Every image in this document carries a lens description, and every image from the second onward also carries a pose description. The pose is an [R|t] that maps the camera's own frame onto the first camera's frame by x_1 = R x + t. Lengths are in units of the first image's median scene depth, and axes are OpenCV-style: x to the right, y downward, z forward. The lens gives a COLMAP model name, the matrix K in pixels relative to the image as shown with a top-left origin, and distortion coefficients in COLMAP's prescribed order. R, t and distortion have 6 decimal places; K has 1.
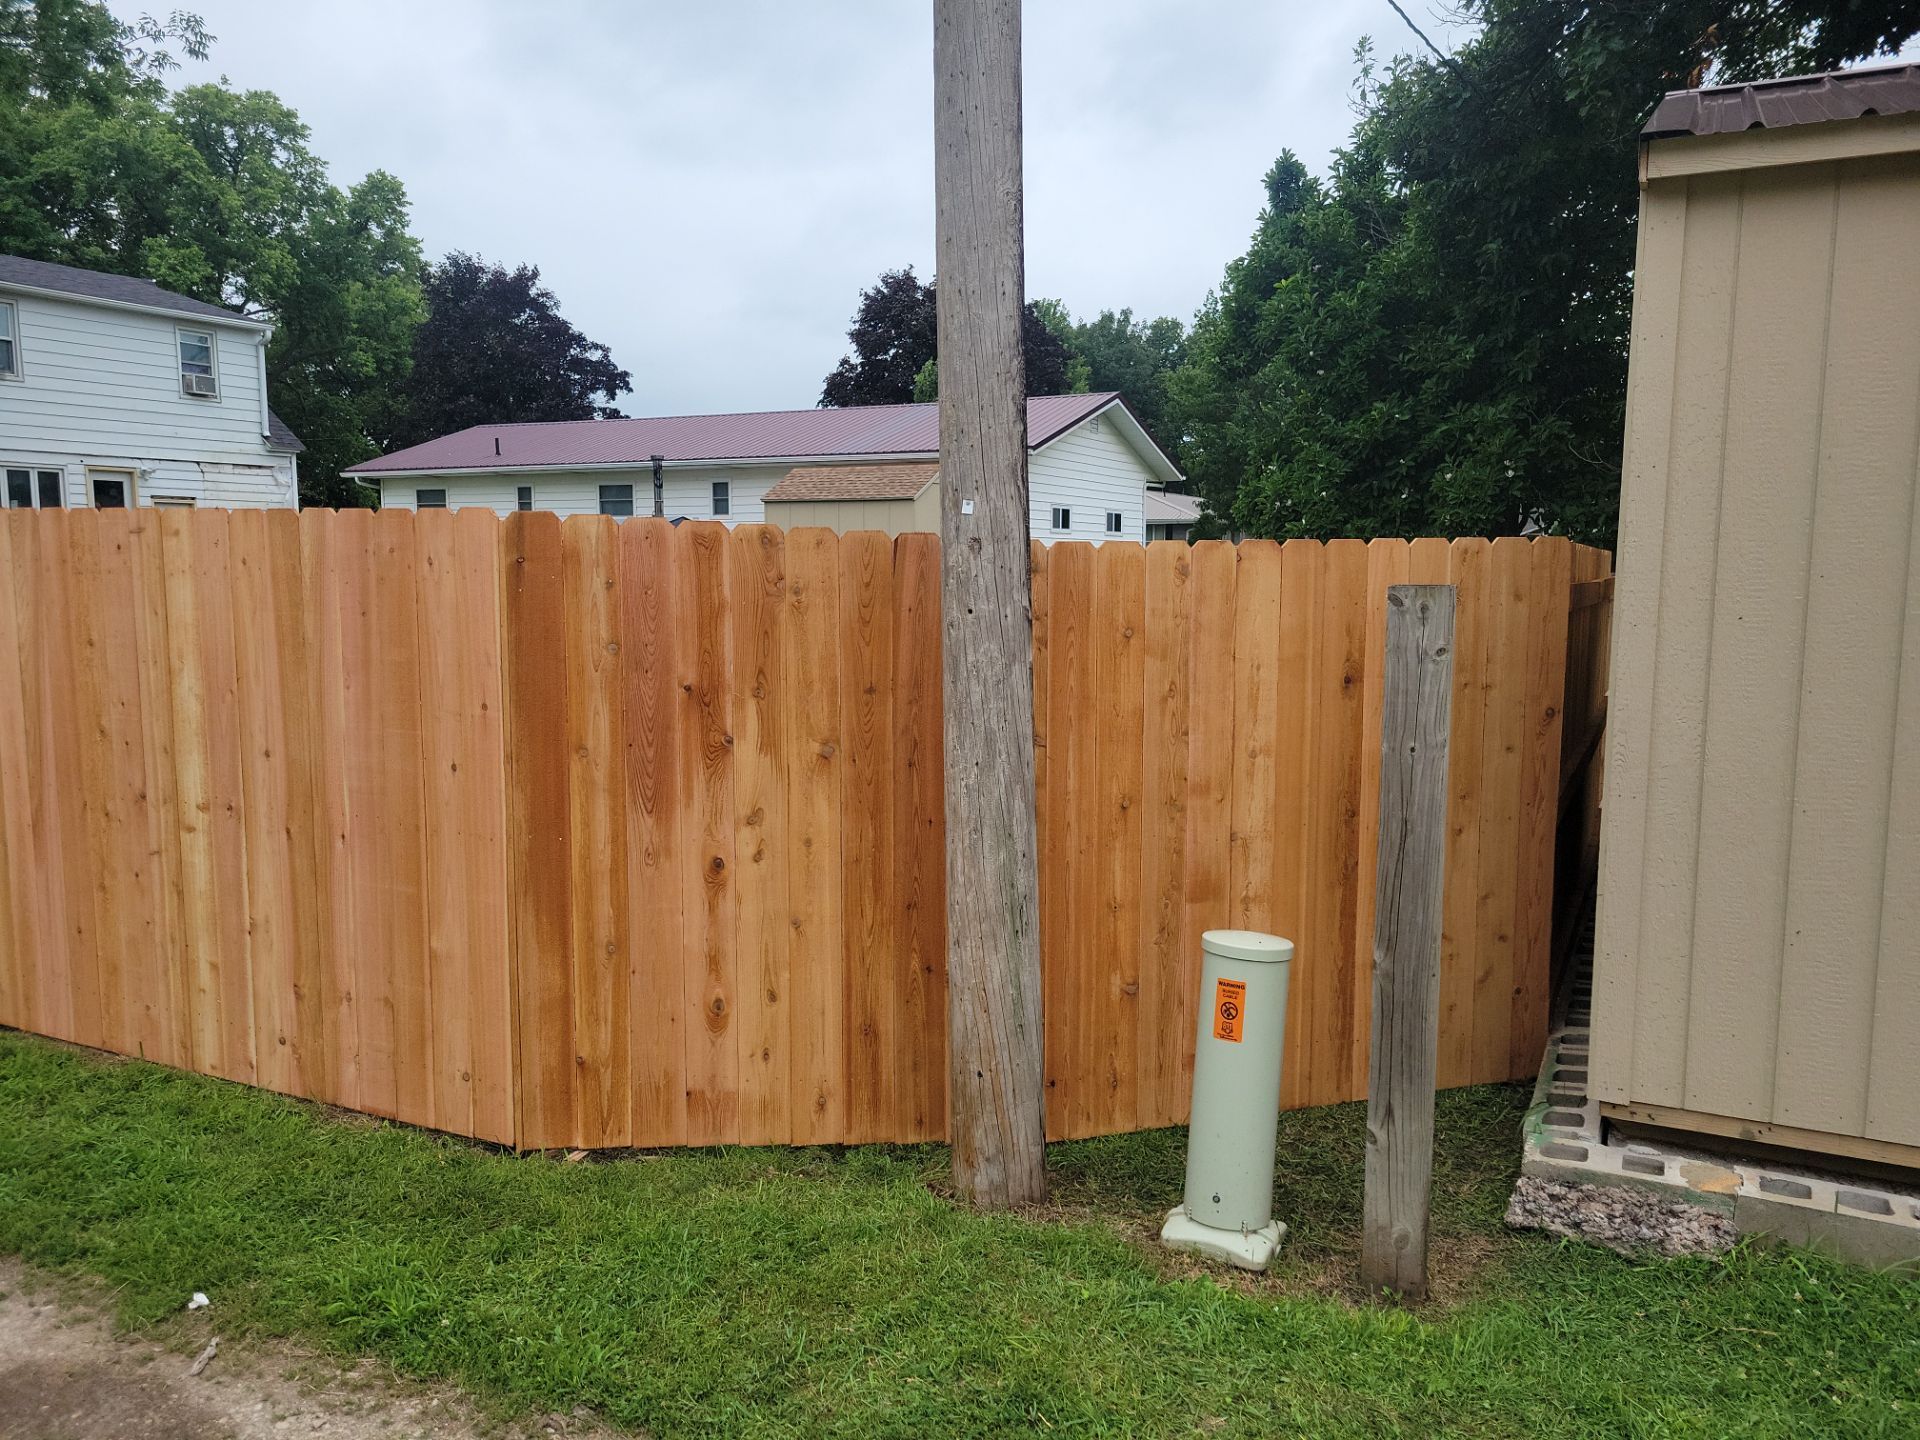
lens RADIAL K [[1446.1, 0, 960.0], [0, 1446.1, 720.0], [0, 0, 1]] dist [0.048674, -0.002094]
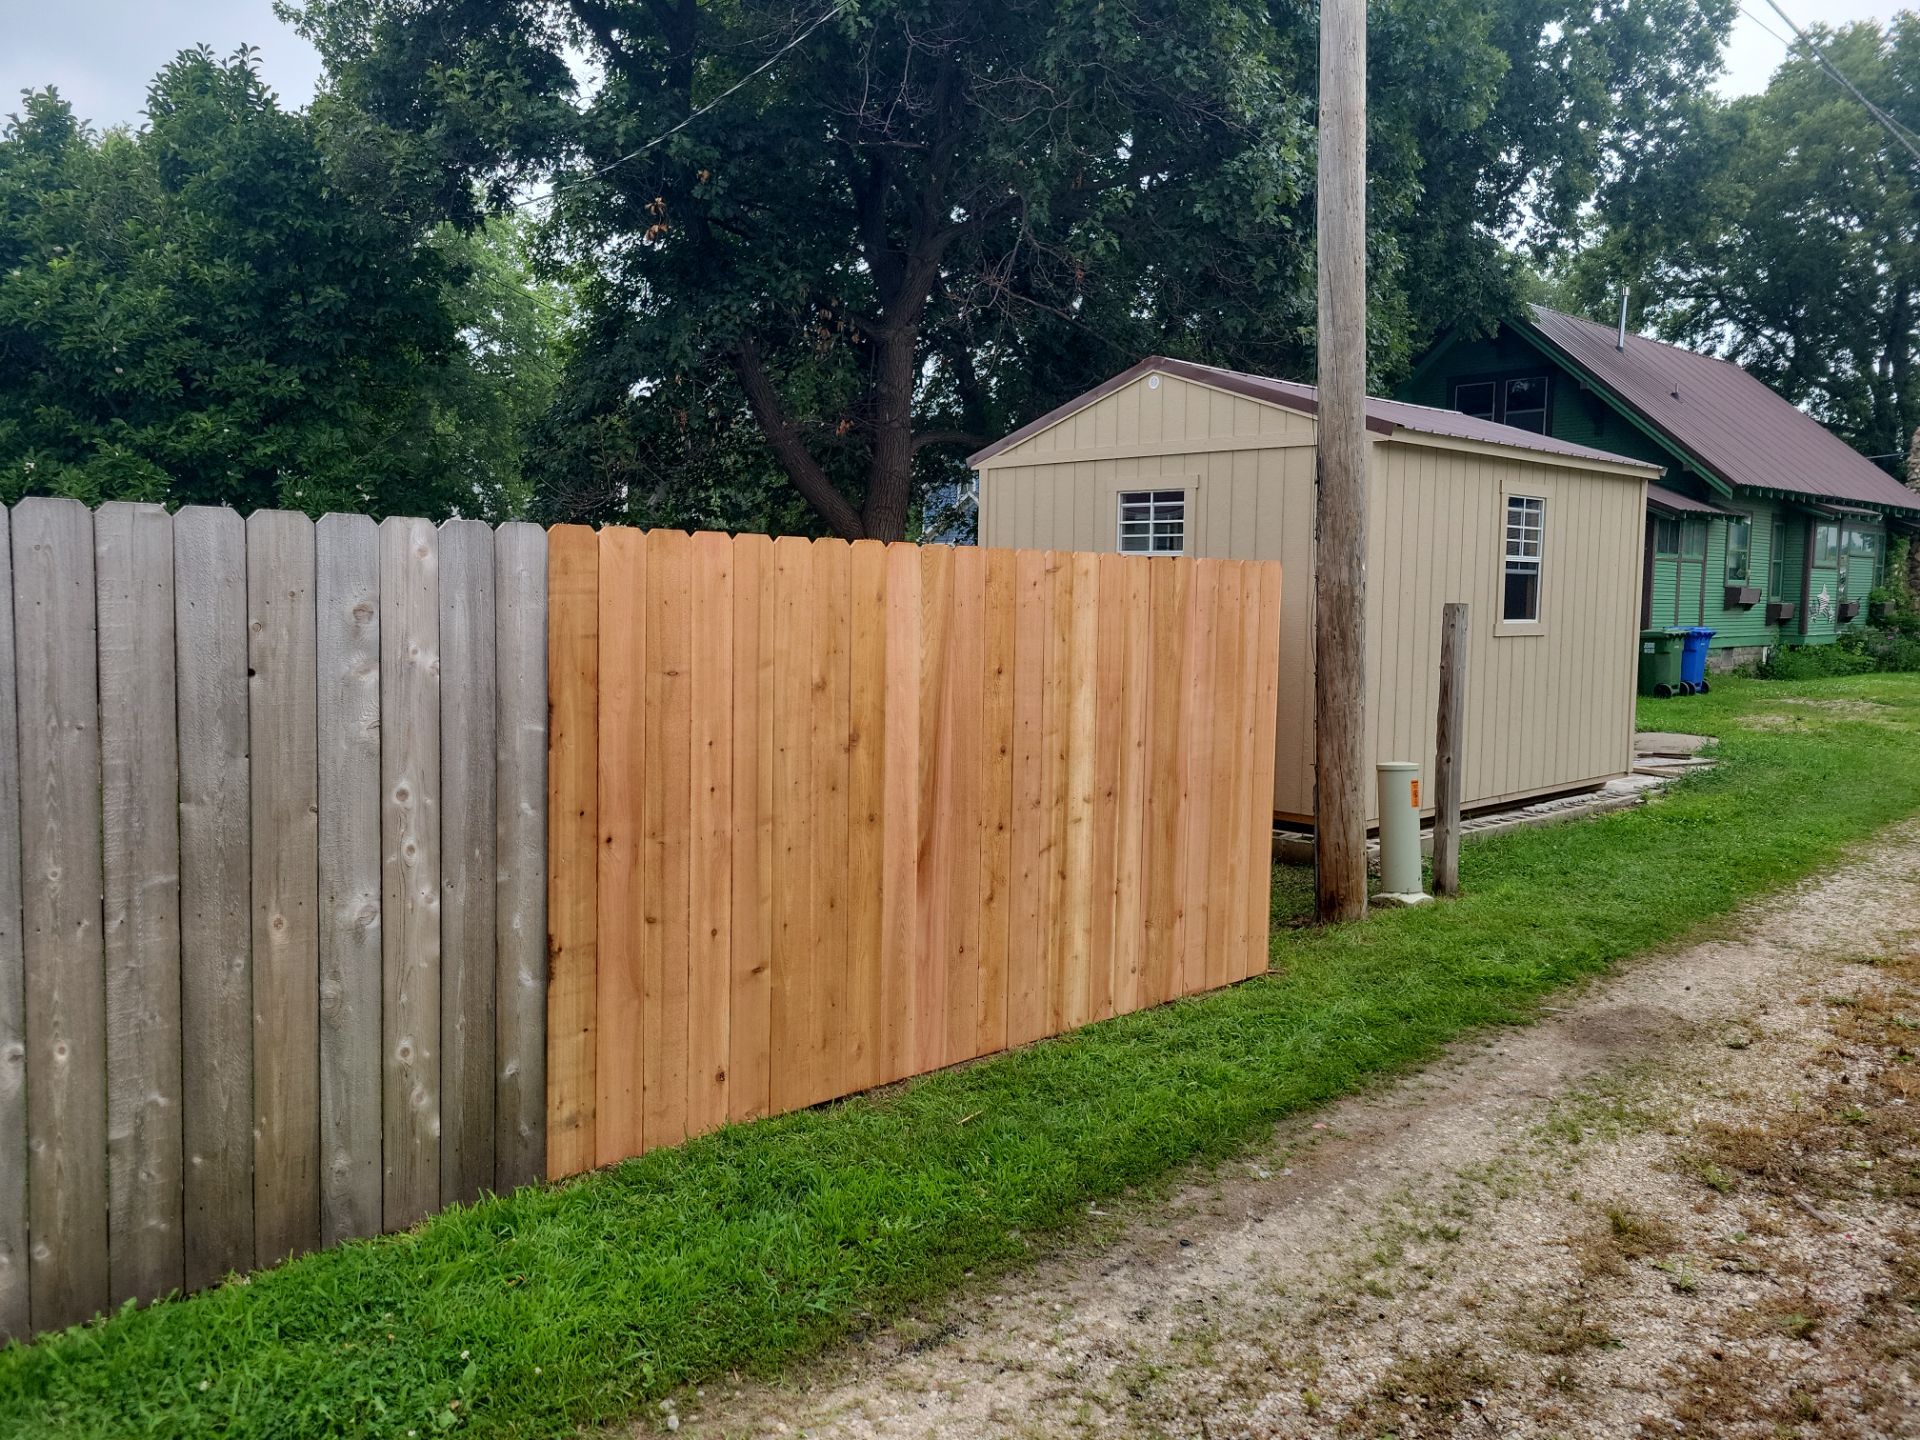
lens RADIAL K [[1477.8, 0, 960.0], [0, 1477.8, 720.0], [0, 0, 1]] dist [0.055720, -0.033548]
pose [[0.318430, -0.084738, 0.944151, -1.692003], [0.093314, 0.993961, 0.057736, -0.085176], [-0.943342, 0.069718, 0.324415, 0.700479]]
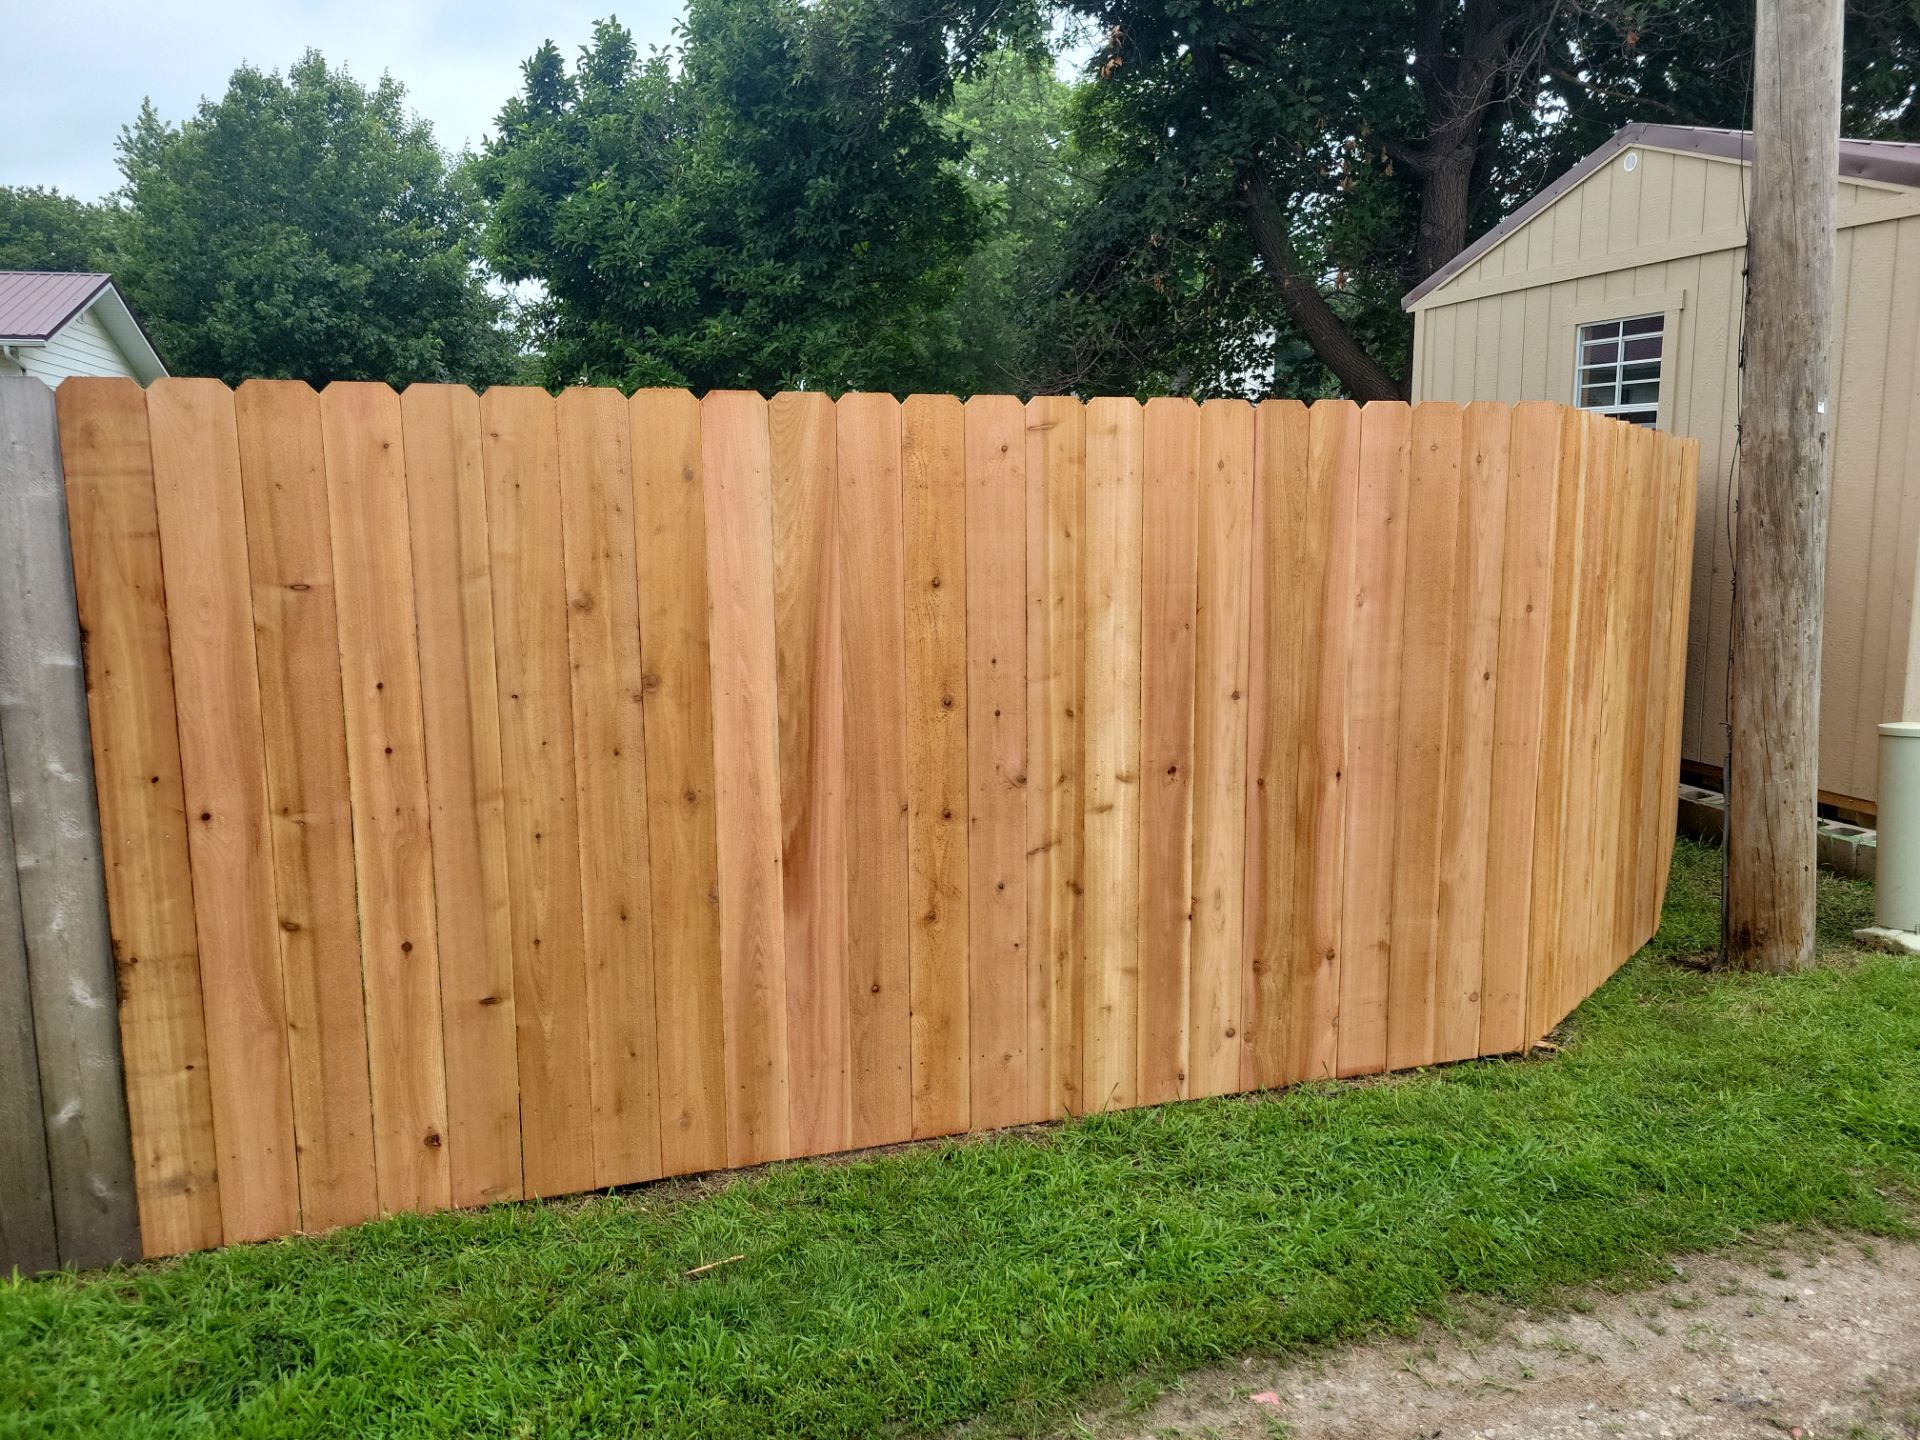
lens RADIAL K [[1477.8, 0, 960.0], [0, 1477.8, 720.0], [0, 0, 1]] dist [0.055720, -0.033548]
pose [[0.700968, -0.125771, 0.702015, -1.140991], [0.092978, 0.992043, 0.084892, -0.048031], [-0.707106, 0.005766, 0.707084, 0.495163]]
